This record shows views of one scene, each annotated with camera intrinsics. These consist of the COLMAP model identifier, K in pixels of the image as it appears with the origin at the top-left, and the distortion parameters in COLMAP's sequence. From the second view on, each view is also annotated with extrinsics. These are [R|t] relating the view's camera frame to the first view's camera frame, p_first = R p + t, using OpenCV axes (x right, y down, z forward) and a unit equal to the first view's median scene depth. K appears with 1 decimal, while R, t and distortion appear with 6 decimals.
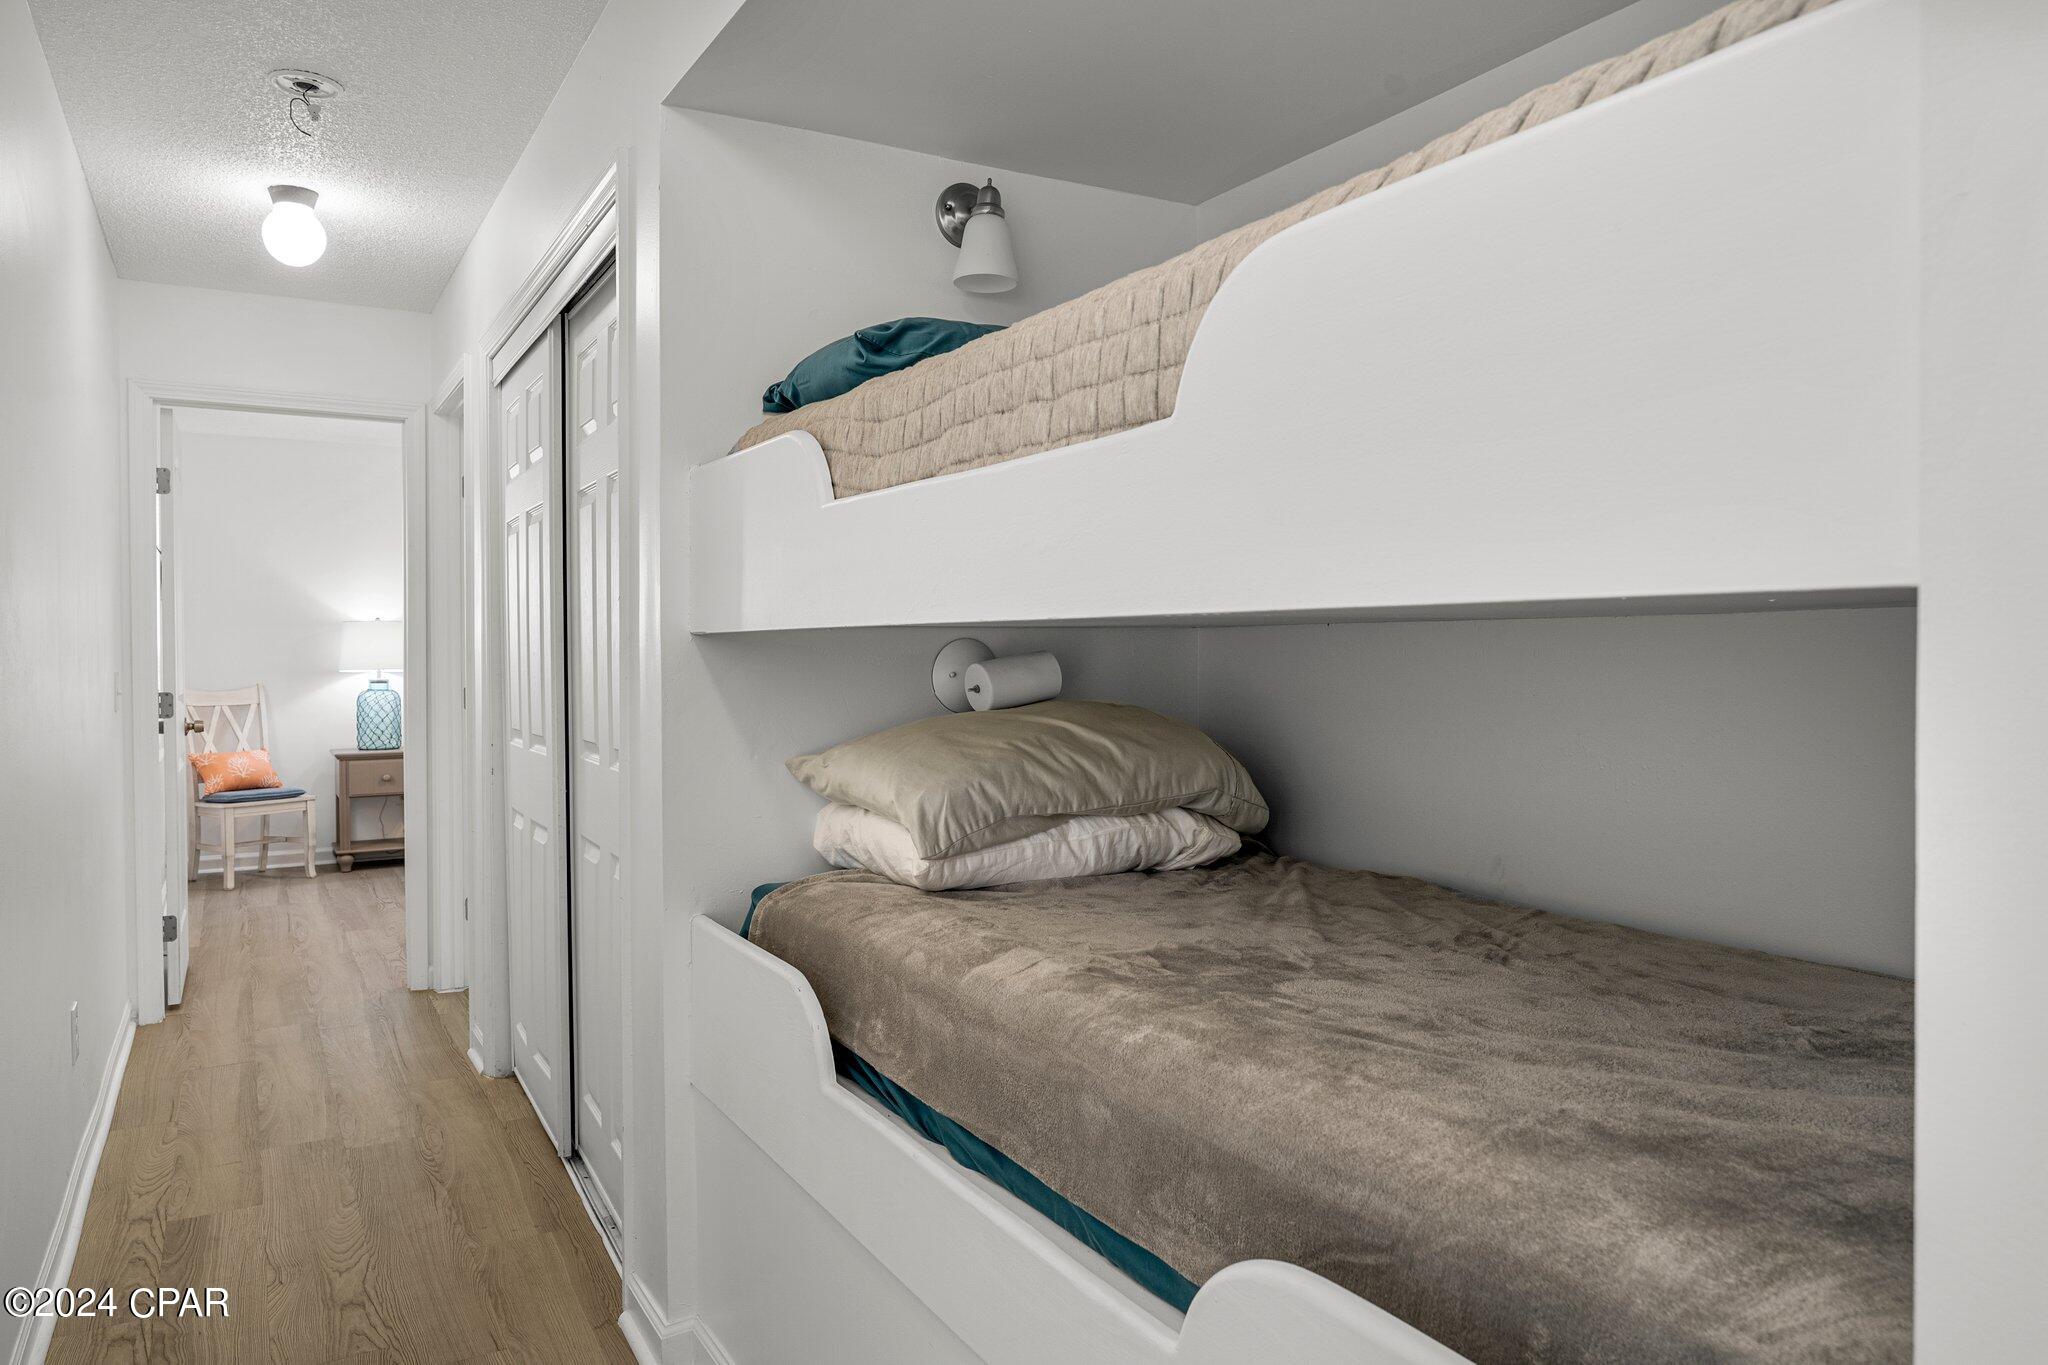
lens RADIAL K [[1283.1, 0, 1029.9], [0, 1283.1, 672.9], [0, 0, 1]] dist [-0.009402, -0.003033]
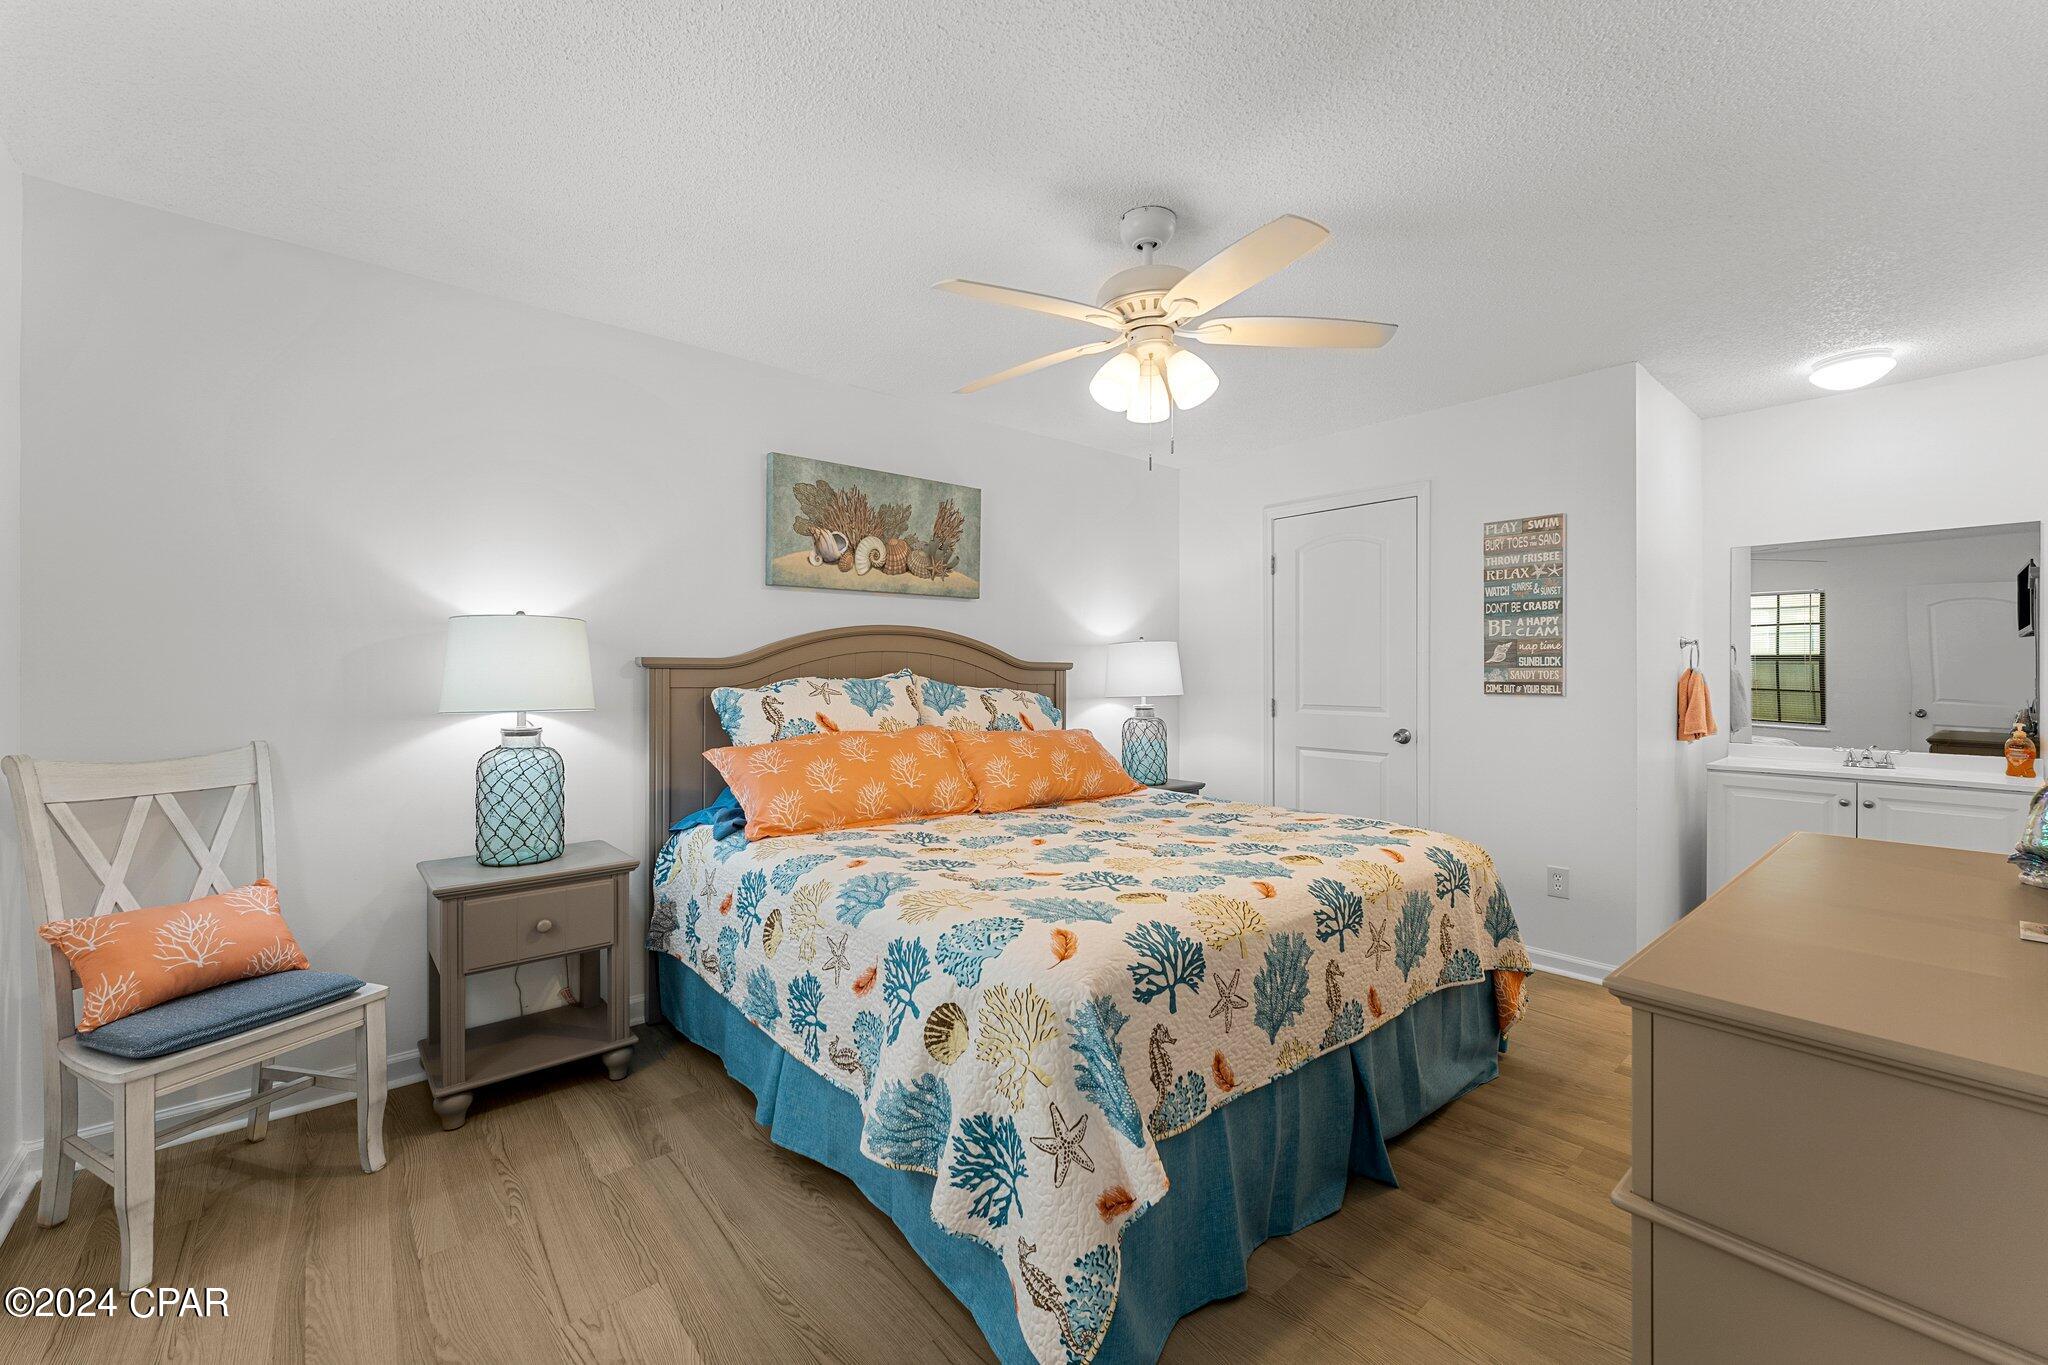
lens RADIAL K [[820.3, 0, 1025.3], [0, 820.3, 679.9], [0, 0, 1]] dist [0.004885, 0.001146]
pose [[0.987067, 0.007900, 0.160112, -0.375748], [-0.007436, 0.999966, -0.003497, -0.016355], [-0.160135, 0.002261, 0.987093, 0.662209]]
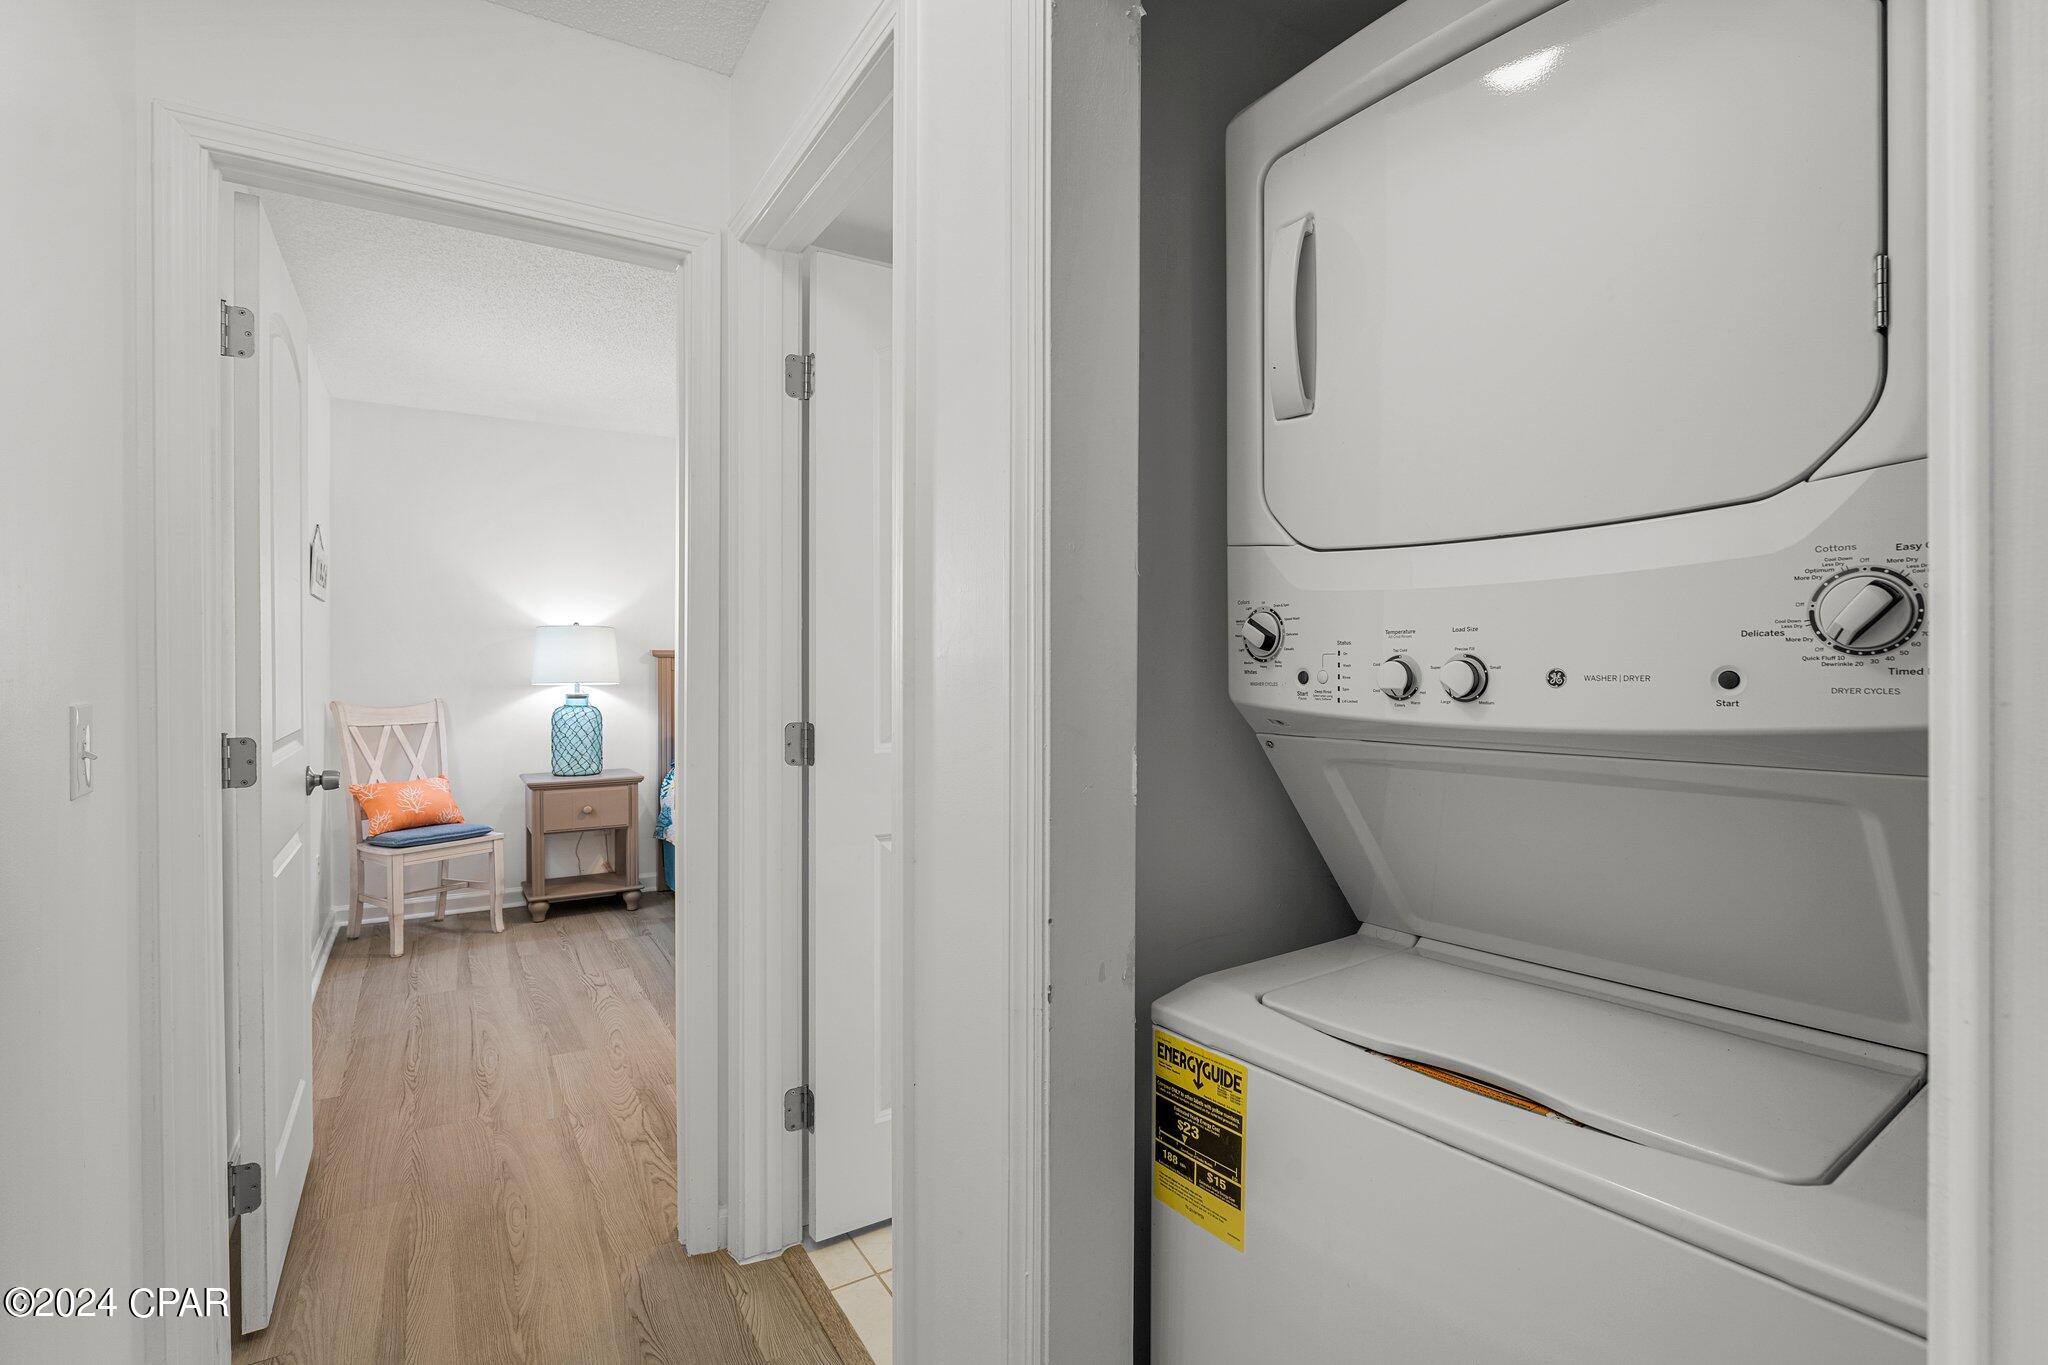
lens RADIAL K [[953.0, 0, 1026.4], [0, 953.0, 678.4], [0, 0, 1]] dist [0.001095, 0.000911]
pose [[0.999980, 0.004703, 0.004232, -0.217457], [-0.004693, 0.999986, -0.002285, -0.005862], [-0.004243, 0.002266, 0.999988, 0.369913]]
